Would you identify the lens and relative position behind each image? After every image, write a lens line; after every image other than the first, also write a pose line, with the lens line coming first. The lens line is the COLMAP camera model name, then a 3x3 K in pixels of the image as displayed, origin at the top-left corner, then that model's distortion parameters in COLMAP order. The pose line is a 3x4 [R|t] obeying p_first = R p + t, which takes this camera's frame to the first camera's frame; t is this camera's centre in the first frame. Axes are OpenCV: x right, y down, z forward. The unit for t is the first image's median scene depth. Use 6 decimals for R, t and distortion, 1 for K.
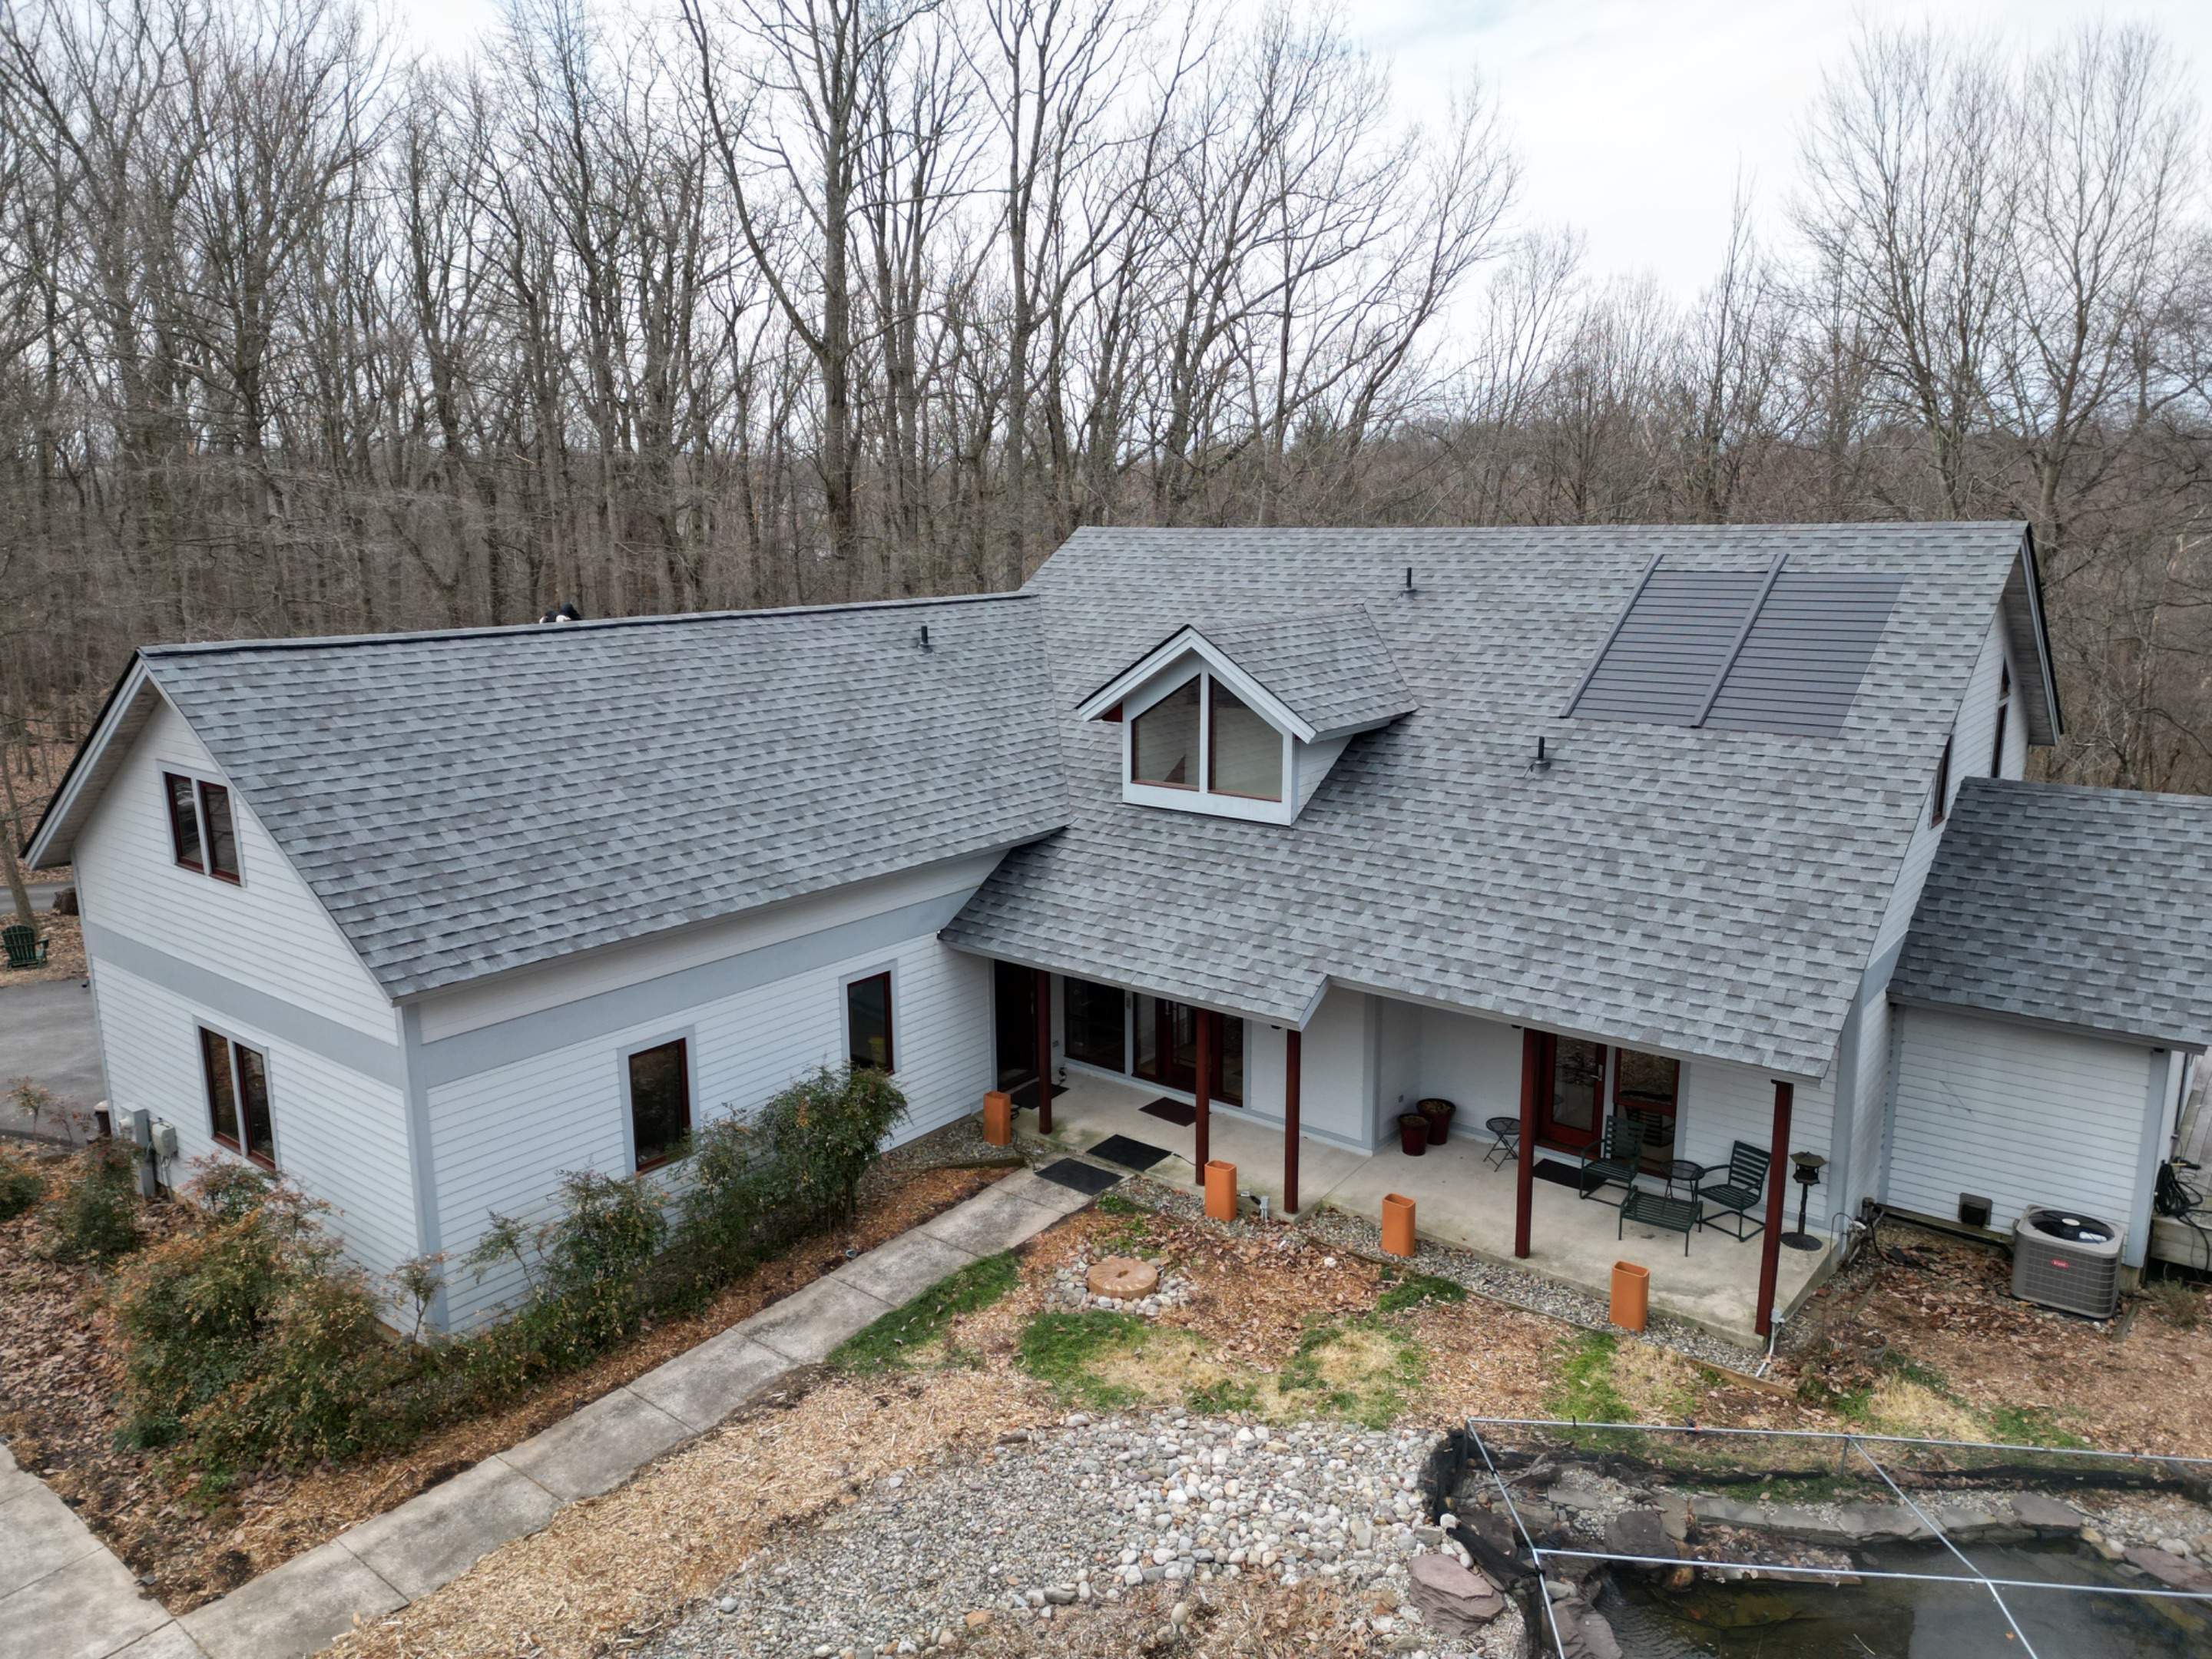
lens RADIAL K [[1536.4, 0, 1100.1], [0, 1536.4, 829.4], [0, 0, 1]] dist [0.092109, -0.091605]
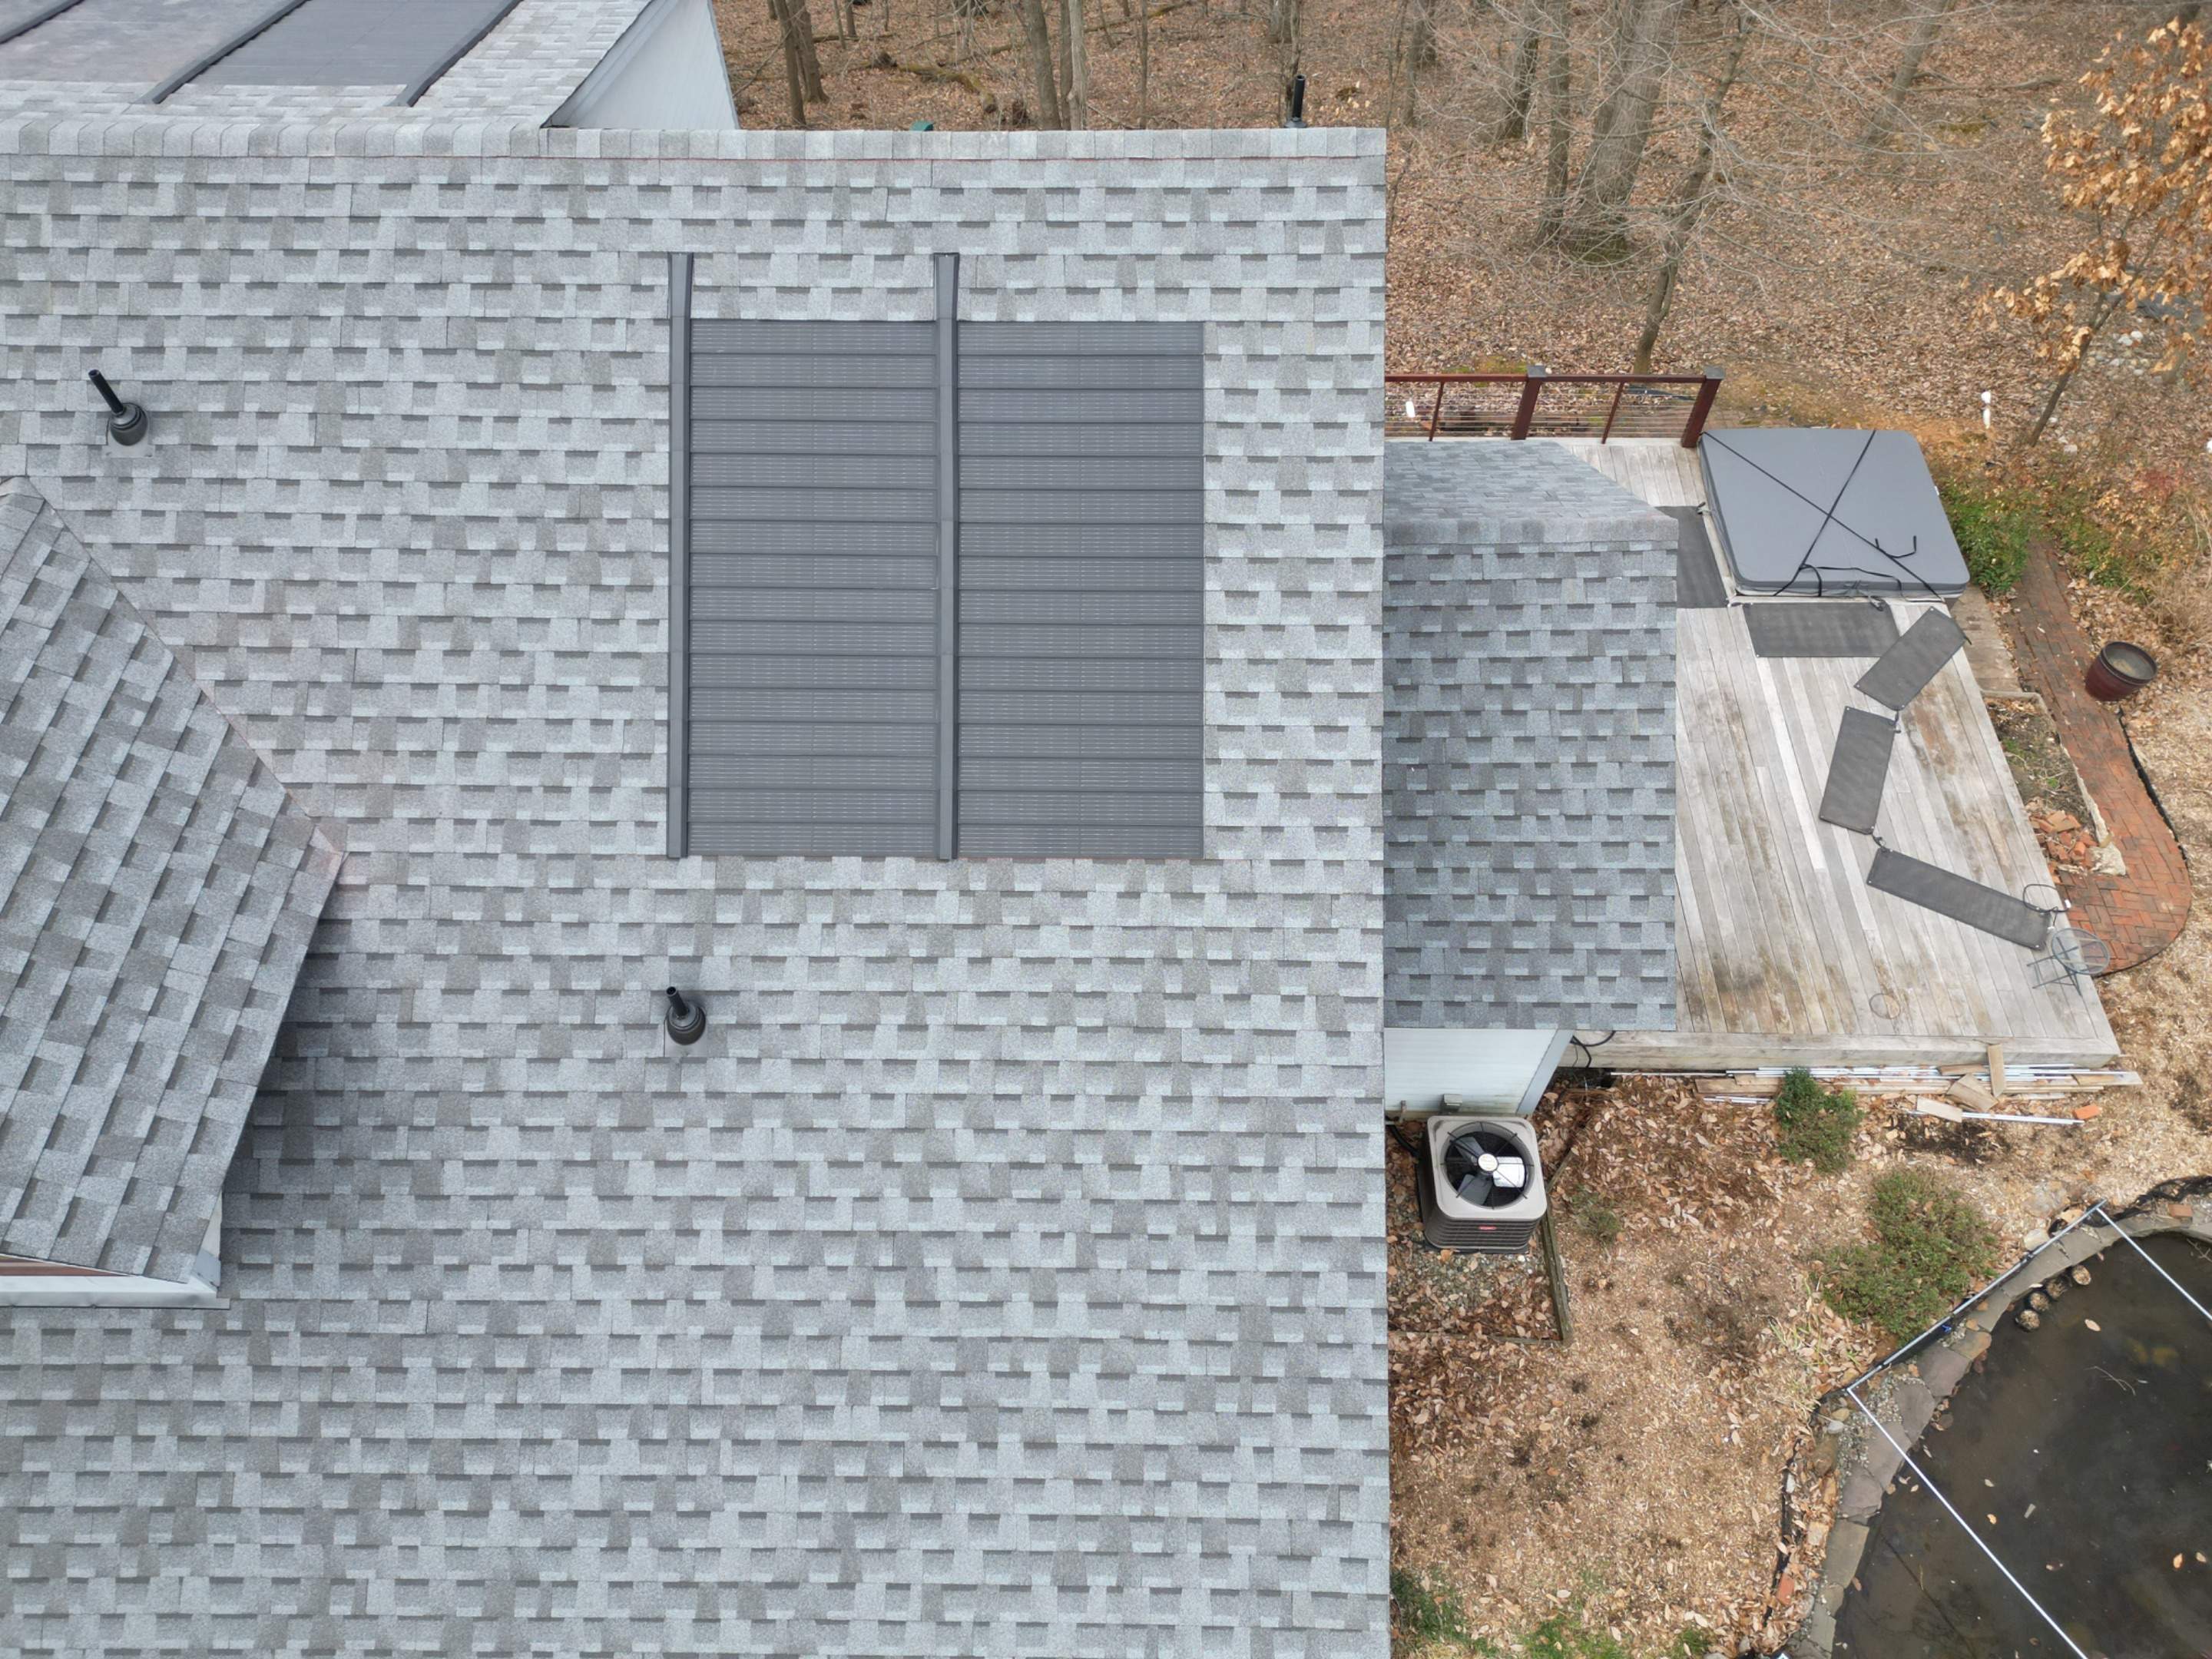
lens RADIAL K [[1536.4, 0, 1100.1], [0, 1536.4, 829.4], [0, 0, 1]] dist [0.092109, -0.091605]
pose [[0.793832, -0.502405, 0.342666, 0.271338], [0.129364, 0.690078, 0.712080, -0.444627], [-0.594219, -0.520943, 0.612799, 0.708337]]
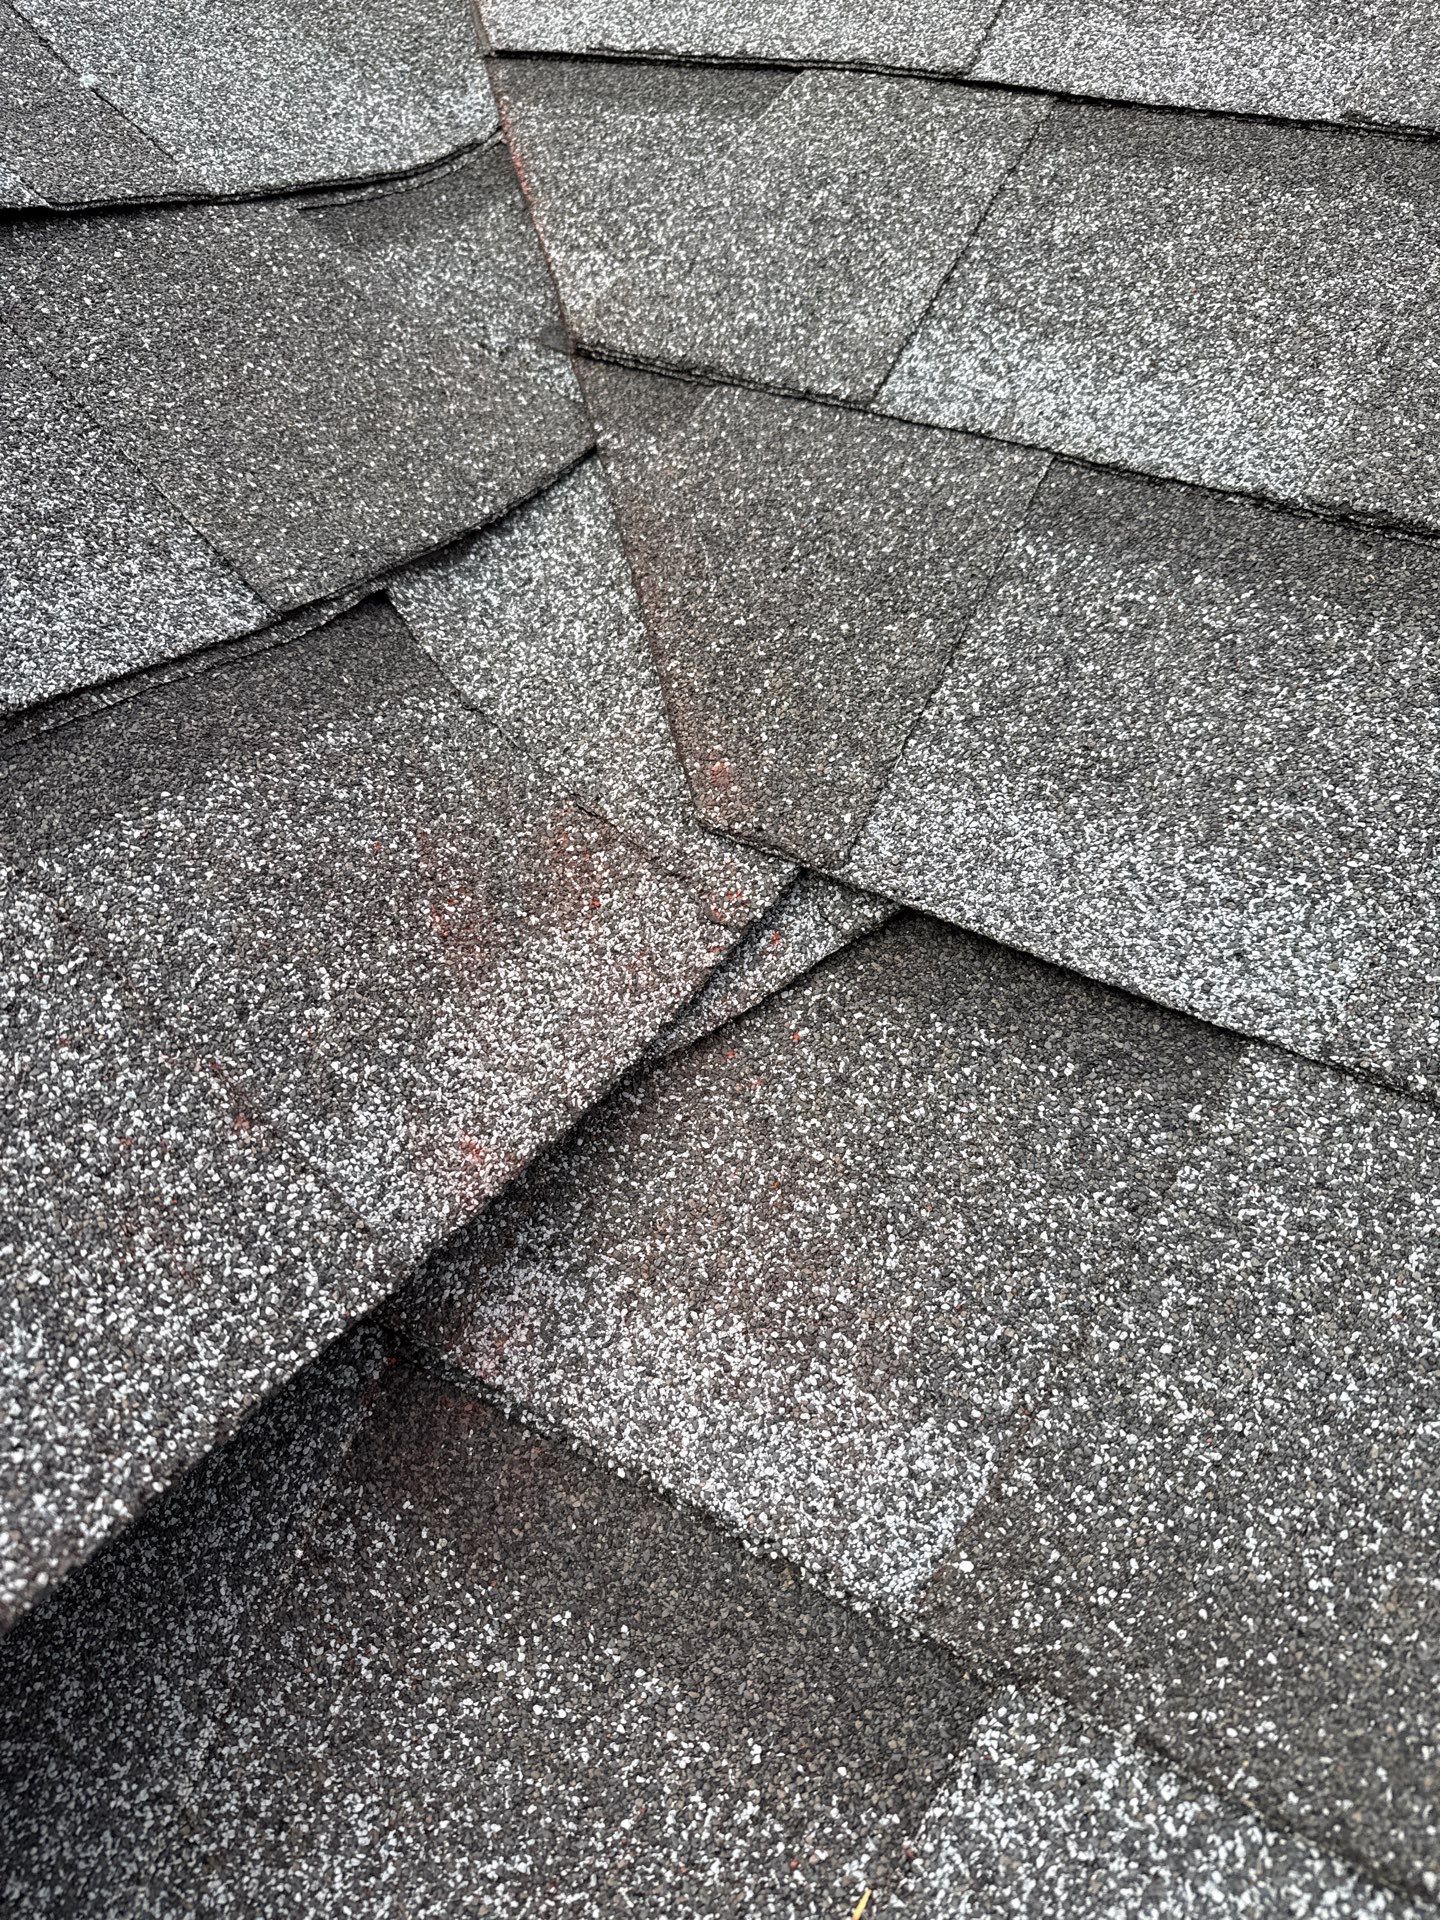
lens RADIAL K [[1535.8, 0, 718.2], [0, 1535.8, 924.8], [0, 0, 1]] dist [0.114334, -0.238334]
pose [[0.990936, -0.042658, 0.127378, 0.240170], [-0.009096, 0.924755, 0.380455, -0.105493], [-0.134023, -0.378166, 0.915985, 1.154173]]
